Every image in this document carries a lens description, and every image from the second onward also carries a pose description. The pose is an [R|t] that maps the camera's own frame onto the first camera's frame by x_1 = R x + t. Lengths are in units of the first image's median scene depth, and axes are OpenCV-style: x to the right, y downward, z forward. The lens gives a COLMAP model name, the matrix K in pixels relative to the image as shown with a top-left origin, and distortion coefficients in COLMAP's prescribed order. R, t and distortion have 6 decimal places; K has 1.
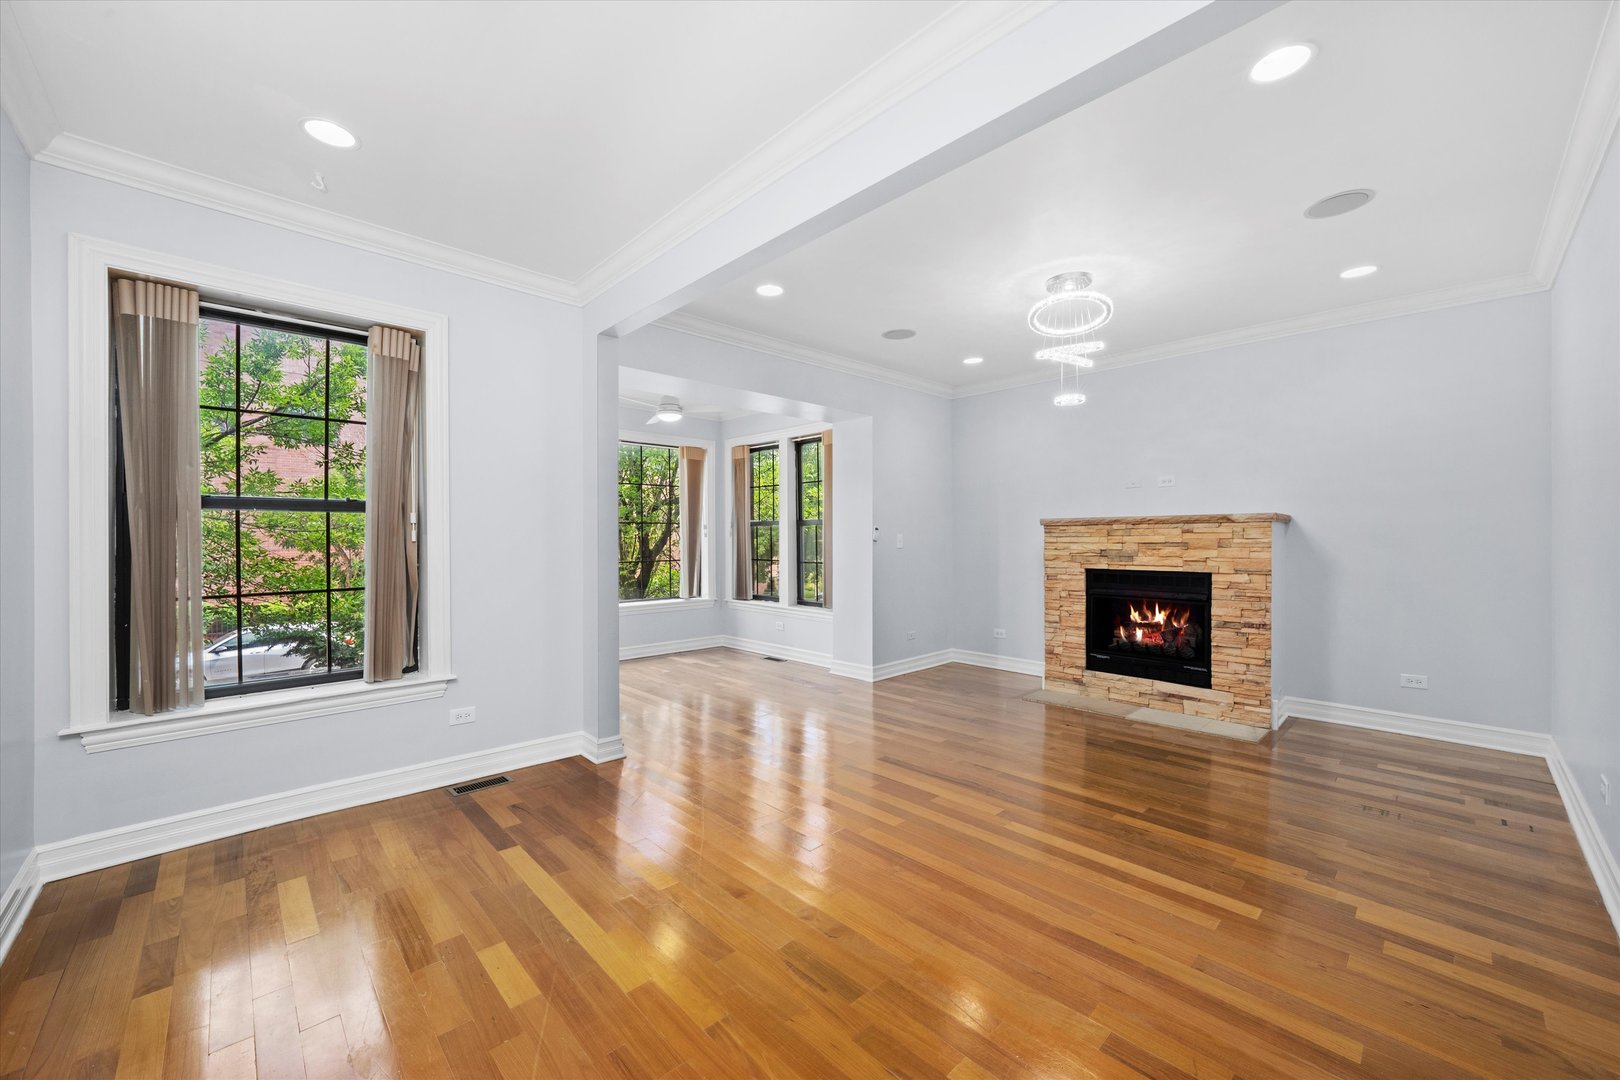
lens RADIAL K [[612.8, 0, 806.6], [0, 612.8, 534.4], [0, 0, 1]] dist [-0.000924, 0.000062]
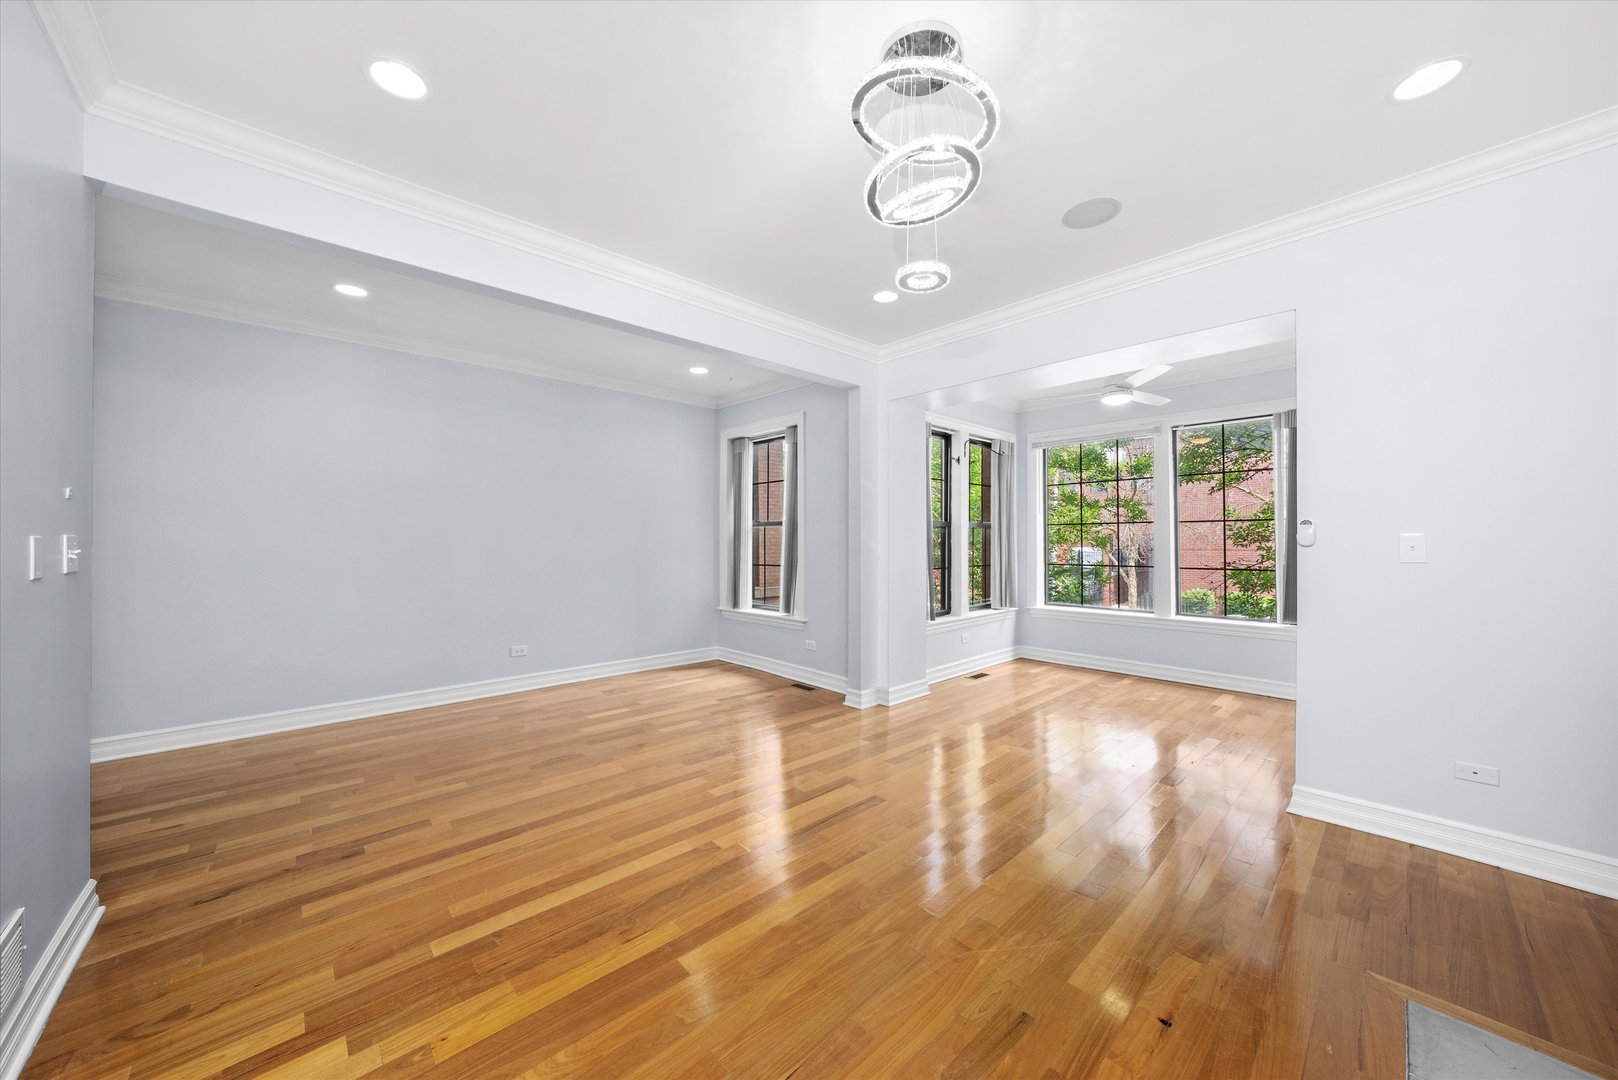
lens RADIAL K [[570.3, 0, 815.7], [0, 570.3, 546.7], [0, 0, 1]] dist [-0.014250, 0.000055]
pose [[-0.008414, 0.004209, -0.999956, 0.752059], [0.008901, 0.999952, 0.004134, 0.009256], [0.999925, -0.008866, -0.008451, 0.758750]]
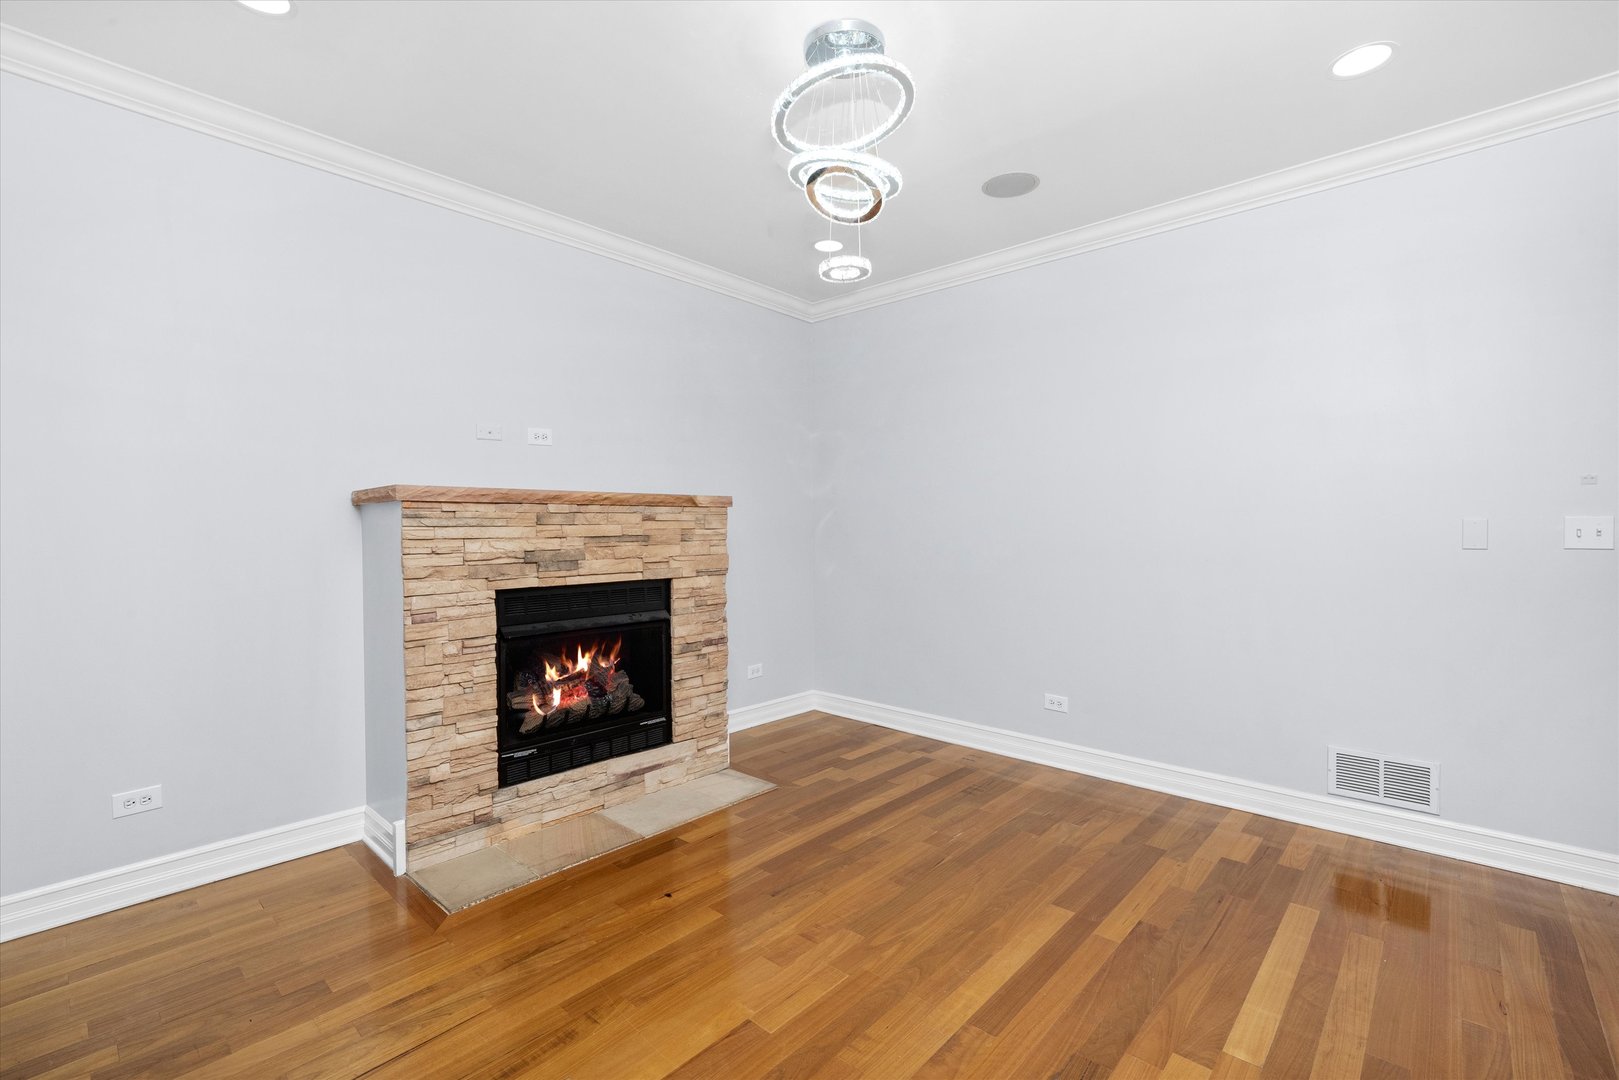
lens RADIAL K [[712.9, 0, 809.5], [0, 712.9, 540.0], [0, 0, 1]] dist [-0.001210, -0.000079]
pose [[-0.054192, -0.009888, 0.998482, -0.161026], [0.005284, 0.999934, 0.010189, 0.011891], [-0.998517, 0.005828, -0.054136, 0.883105]]
